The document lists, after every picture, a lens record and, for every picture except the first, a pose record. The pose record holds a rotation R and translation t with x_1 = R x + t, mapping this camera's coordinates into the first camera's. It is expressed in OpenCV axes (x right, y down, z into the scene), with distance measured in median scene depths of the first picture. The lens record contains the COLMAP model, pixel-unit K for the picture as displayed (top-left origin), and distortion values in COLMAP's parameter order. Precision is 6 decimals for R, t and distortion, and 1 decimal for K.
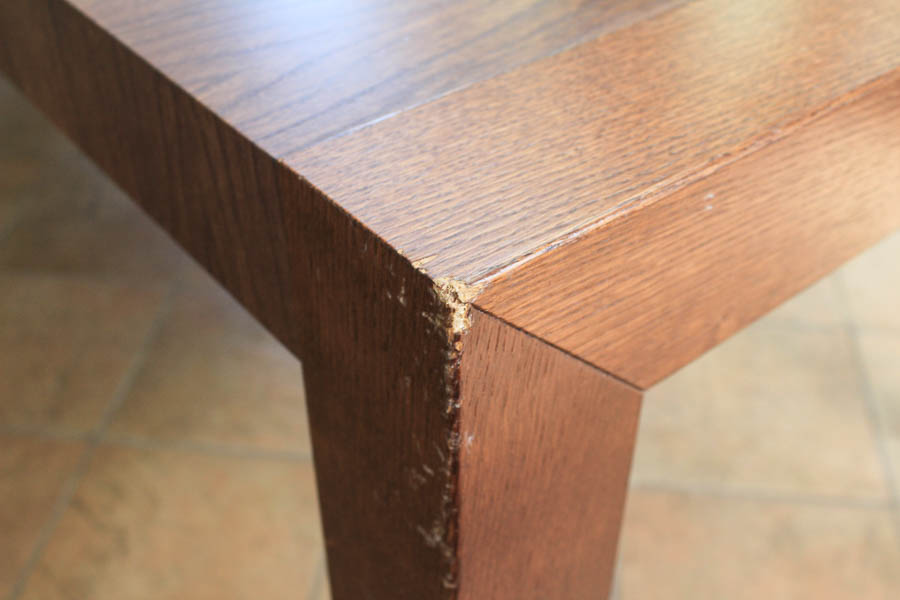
lens RADIAL K [[988.3, 0, 450.0], [0, 988.3, 300.0], [0, 0, 1]] dist [0.017645, 0.000000]
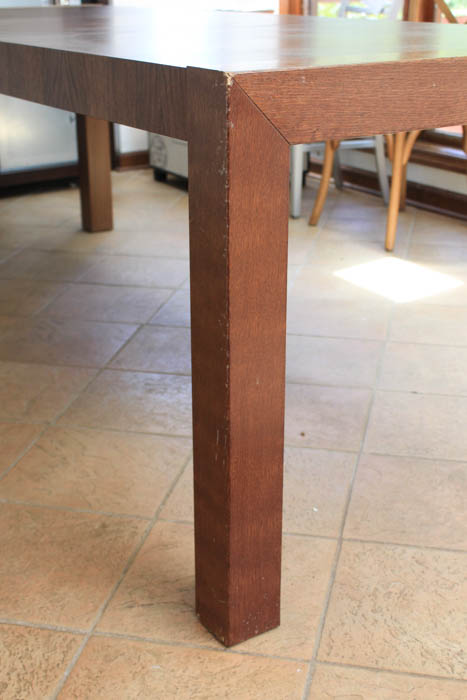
lens RADIAL K [[854.1, 0, 233.7], [0, 854.1, 349.9], [0, 0, 1]] dist [-0.089753, 0.000000]
pose [[0.995338, 0.040386, -0.087589, 0.309854], [-0.062273, 0.962558, -0.263826, 1.641073], [0.073654, 0.268050, 0.960585, -1.690993]]
